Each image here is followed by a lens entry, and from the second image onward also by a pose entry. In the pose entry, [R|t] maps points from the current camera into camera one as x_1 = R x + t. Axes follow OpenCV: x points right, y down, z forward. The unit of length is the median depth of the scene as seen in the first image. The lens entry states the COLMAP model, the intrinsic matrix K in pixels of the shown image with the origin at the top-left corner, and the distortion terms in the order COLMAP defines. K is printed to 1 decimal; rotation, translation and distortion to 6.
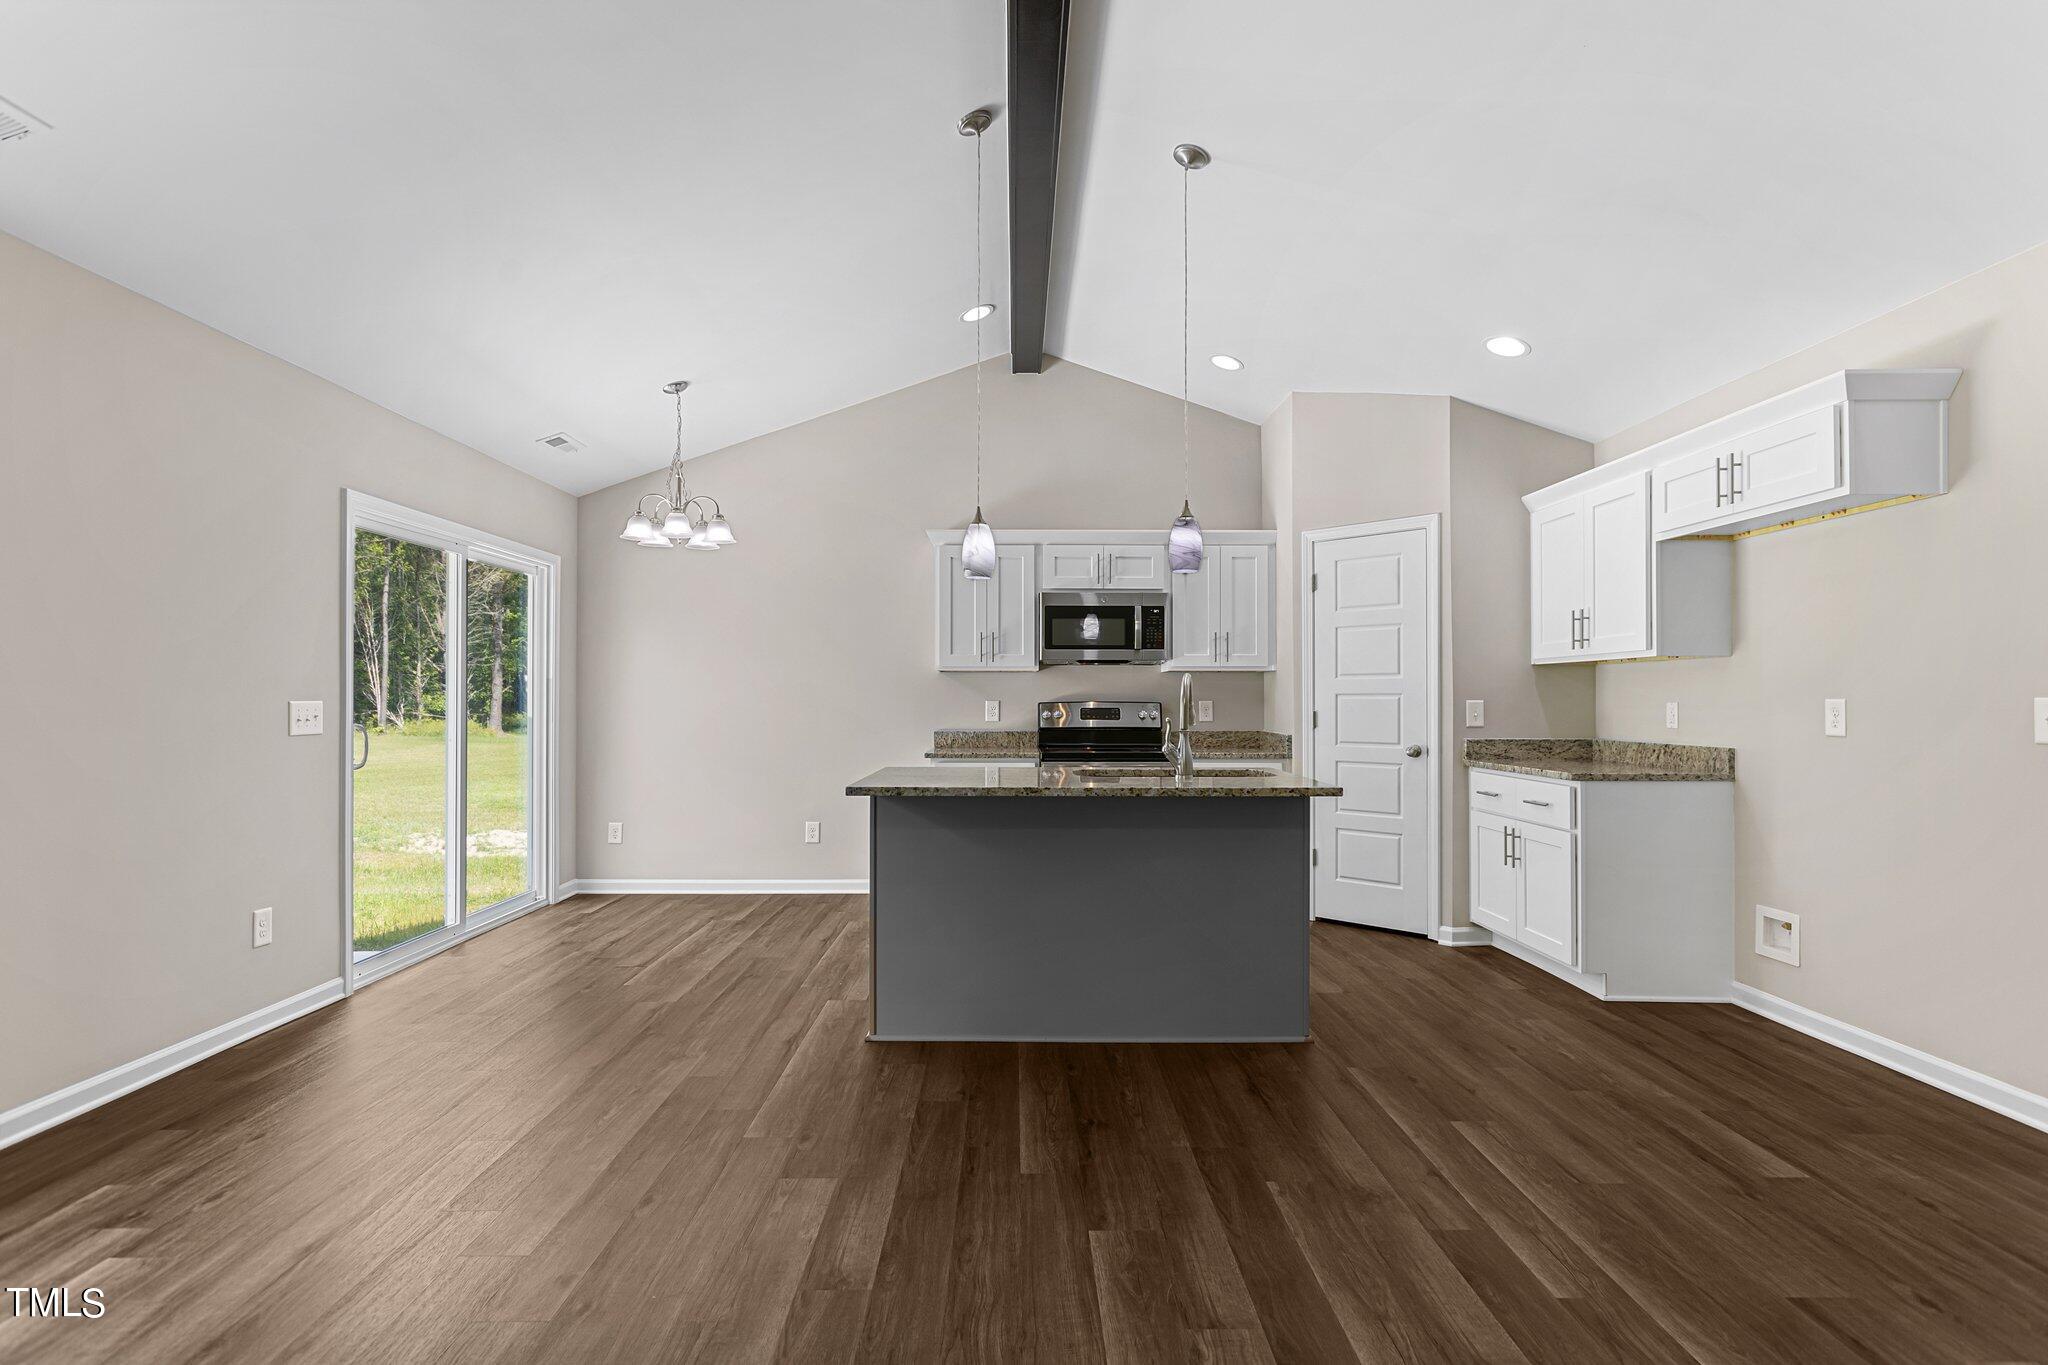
lens RADIAL K [[1004.9, 0, 1019.1], [0, 1004.9, 691.7], [0, 0, 1]] dist [-0.001252, -0.000418]
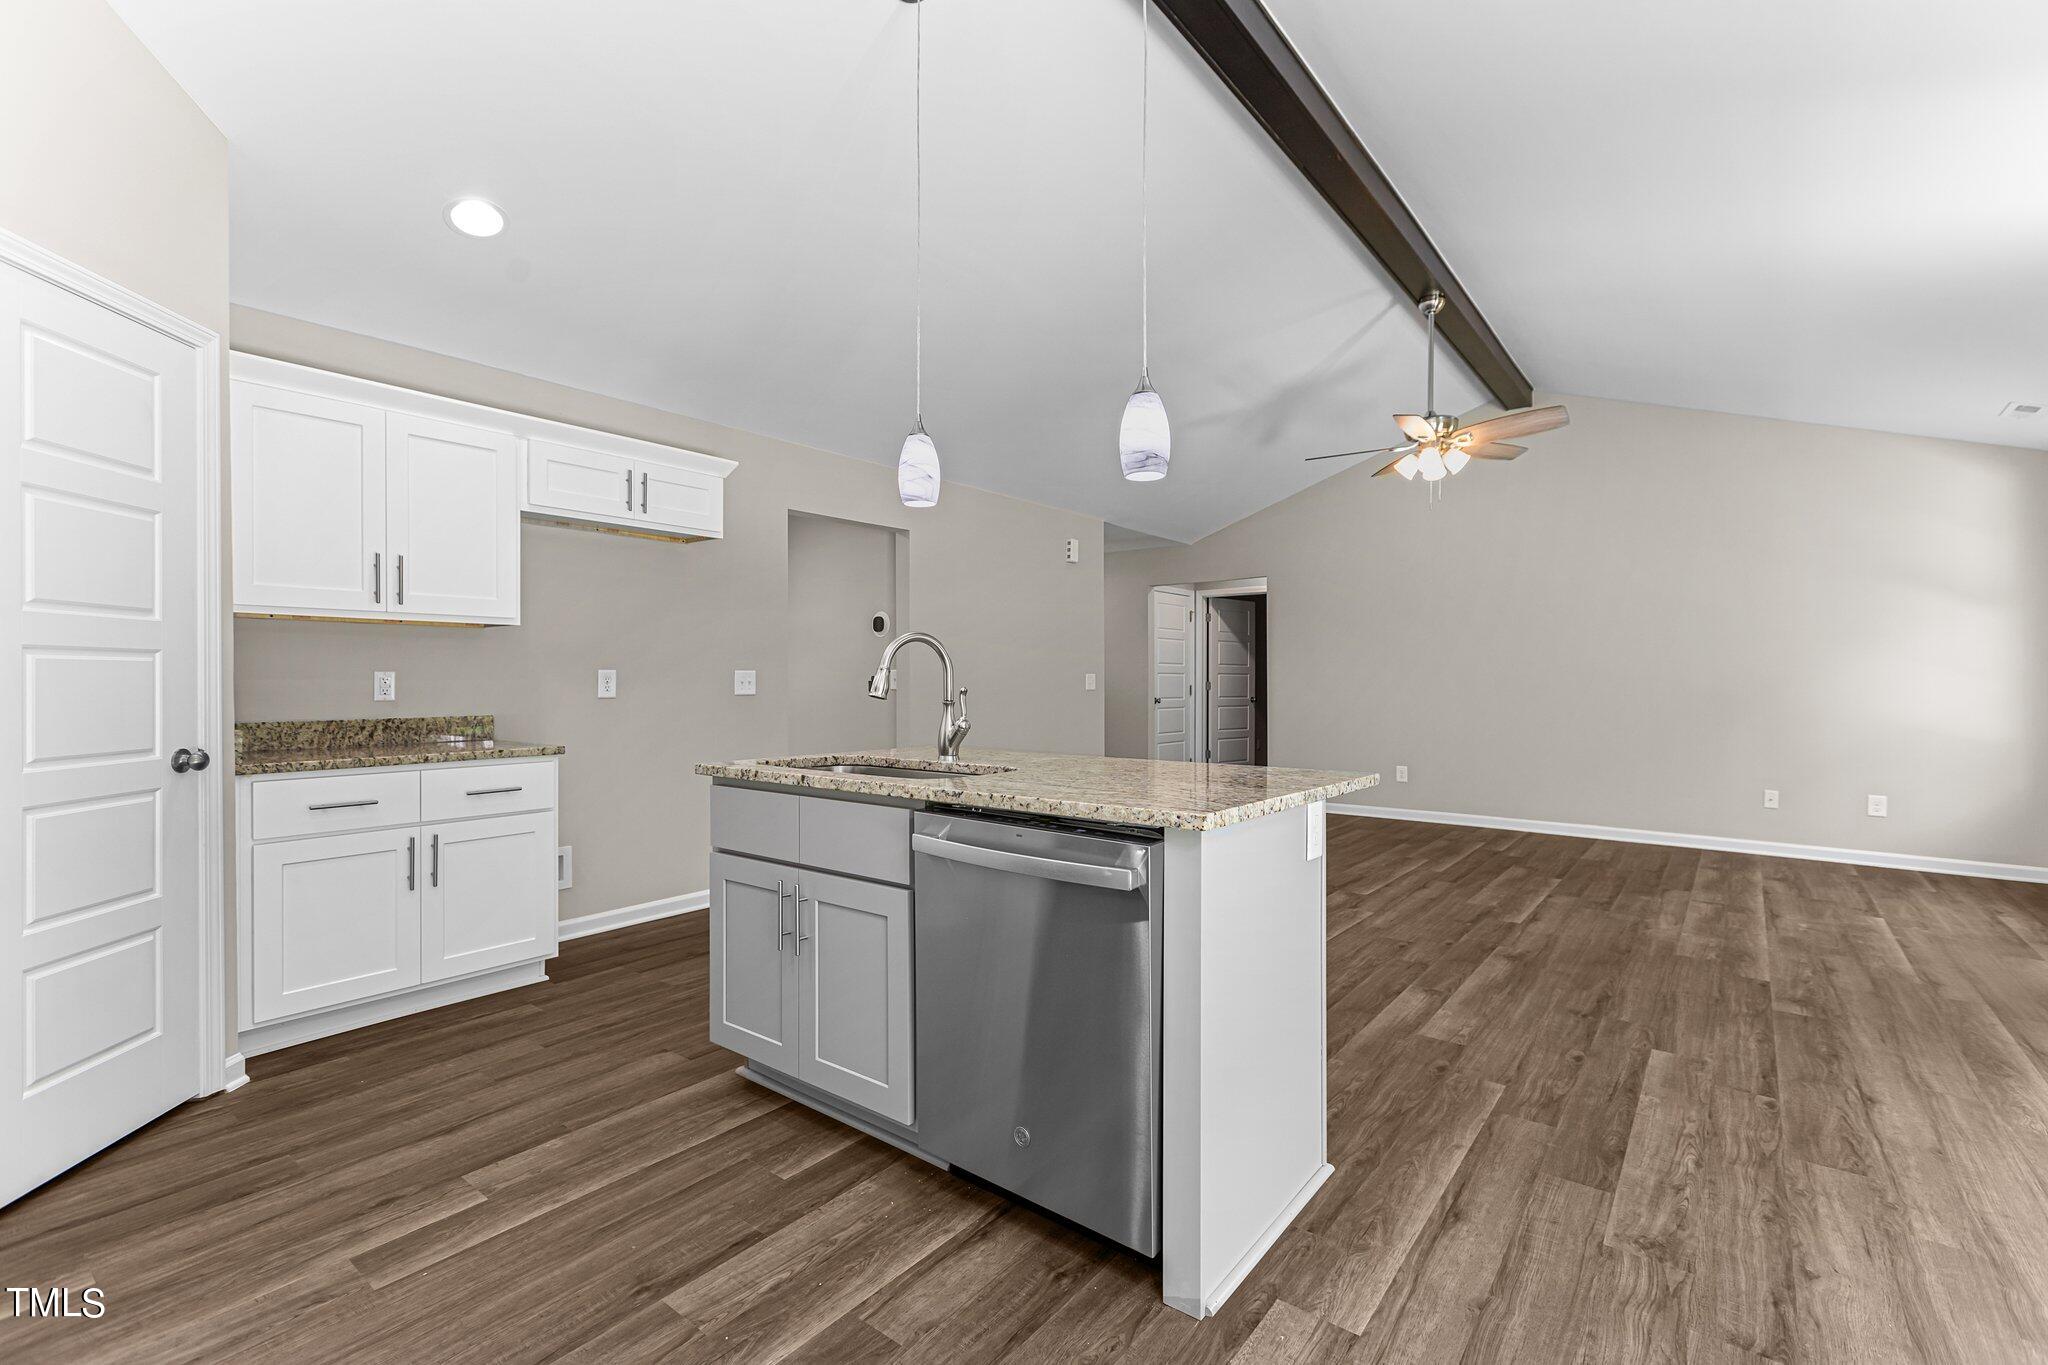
lens RADIAL K [[901.7, 0, 1024.0], [0, 901.7, 682.5], [0, 0, 1]] dist [0.003418, 0.000042]
pose [[-0.779735, -0.003141, 0.626102, -0.259741], [-0.006632, 0.999973, -0.003242, 0.016968], [-0.626075, -0.006680, -0.779734, 1.129380]]
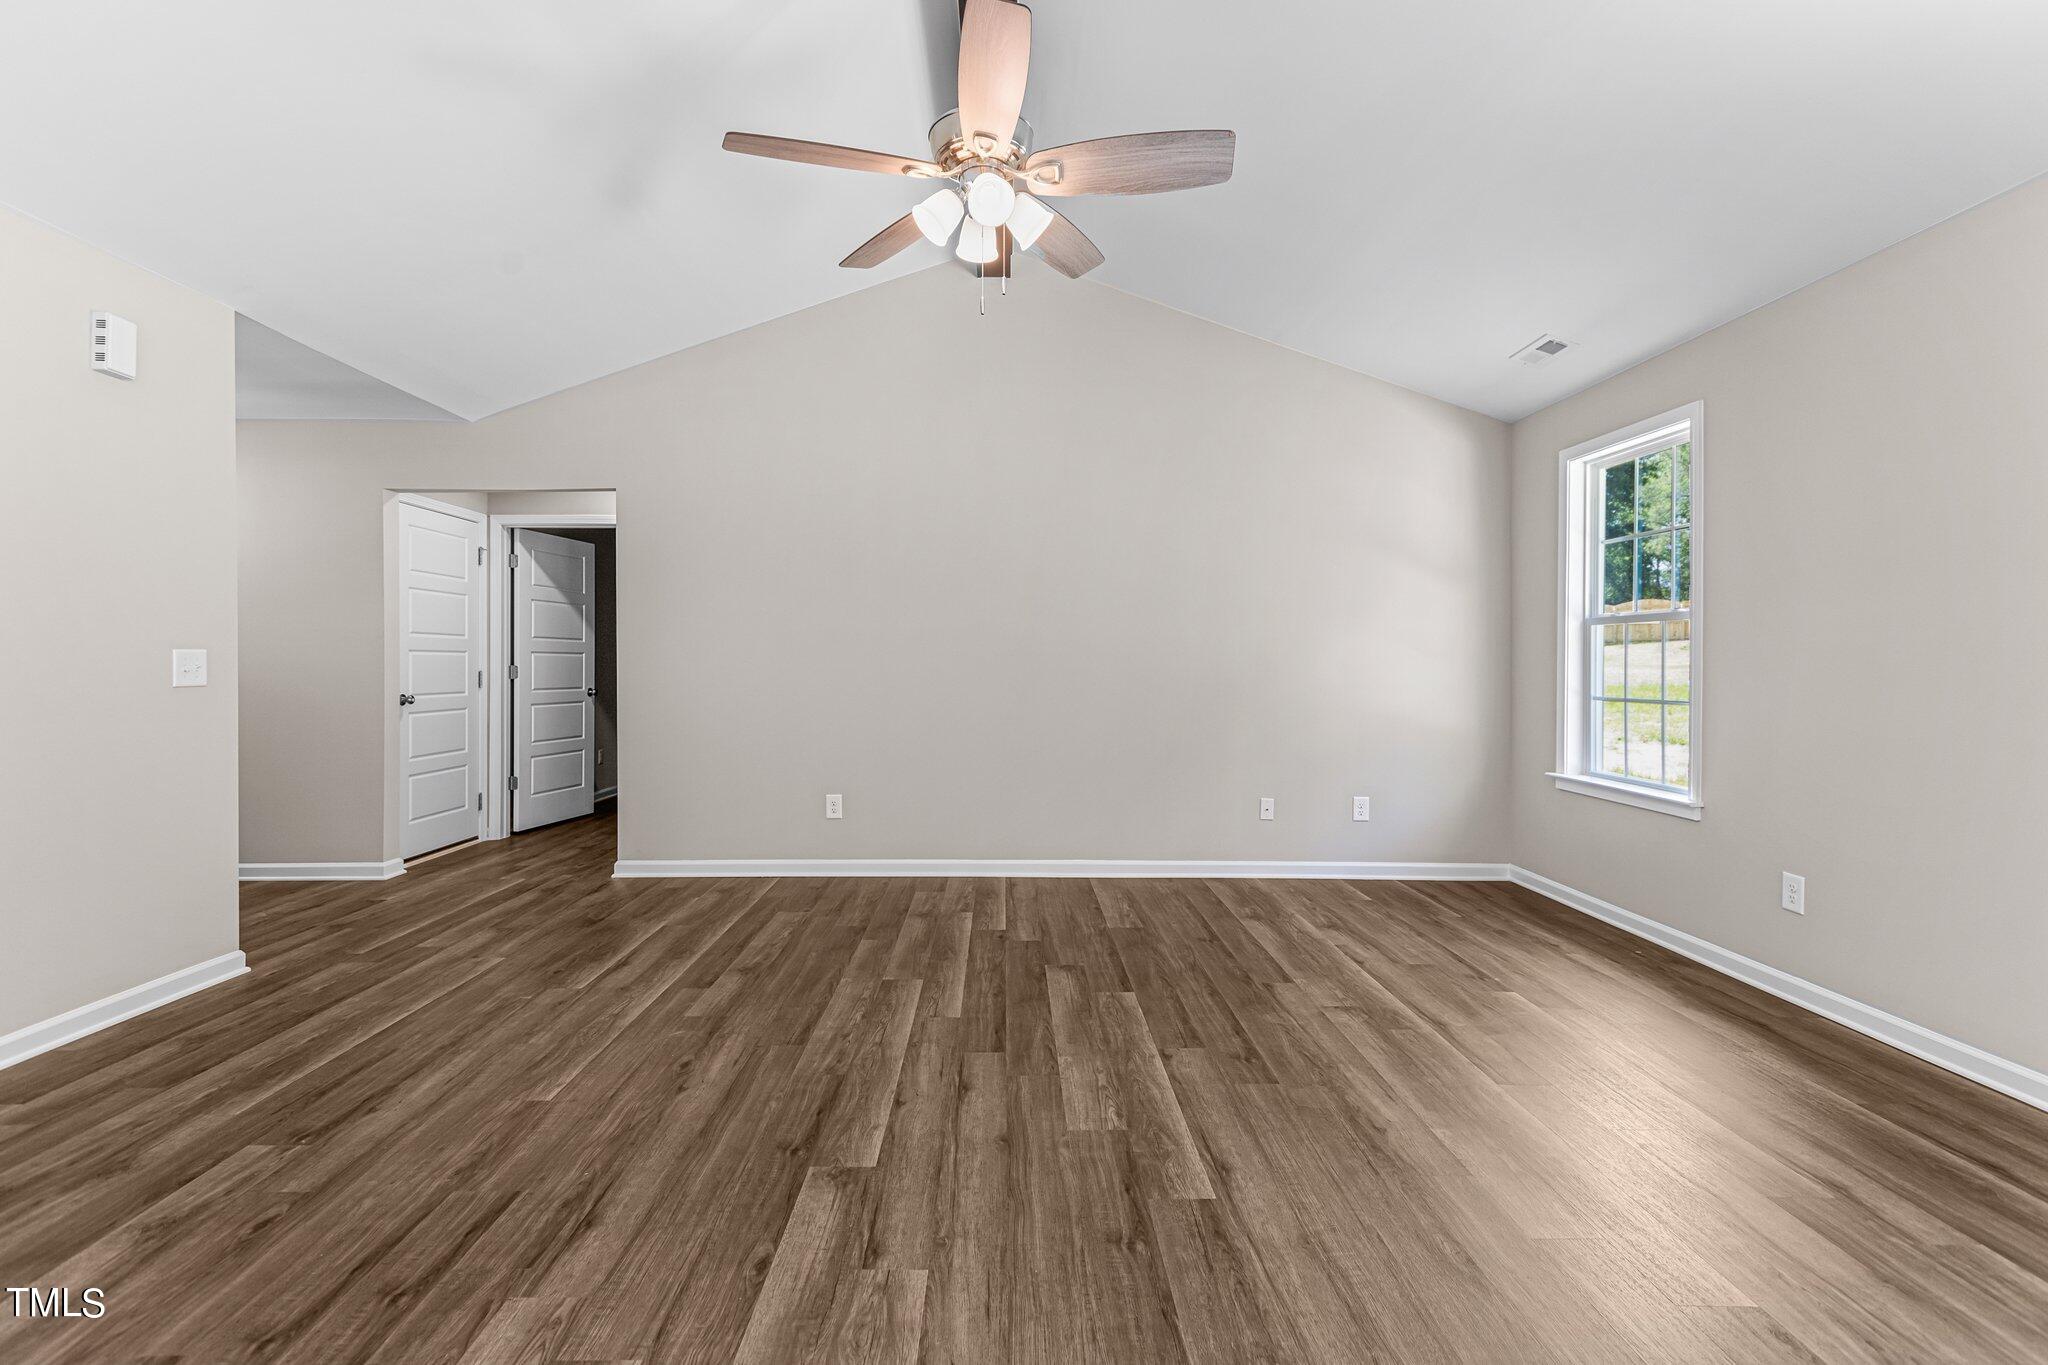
lens RADIAL K [[915.8, 0, 1010.1], [0, 915.8, 663.9], [0, 0, 1]] dist [0.007324, 0.000301]
pose [[-0.999999, -0.001491, -0.000874, 0.002581], [-0.001486, 0.999980, -0.006212, 0.011085], [0.000883, -0.006210, -0.999980, 0.555867]]
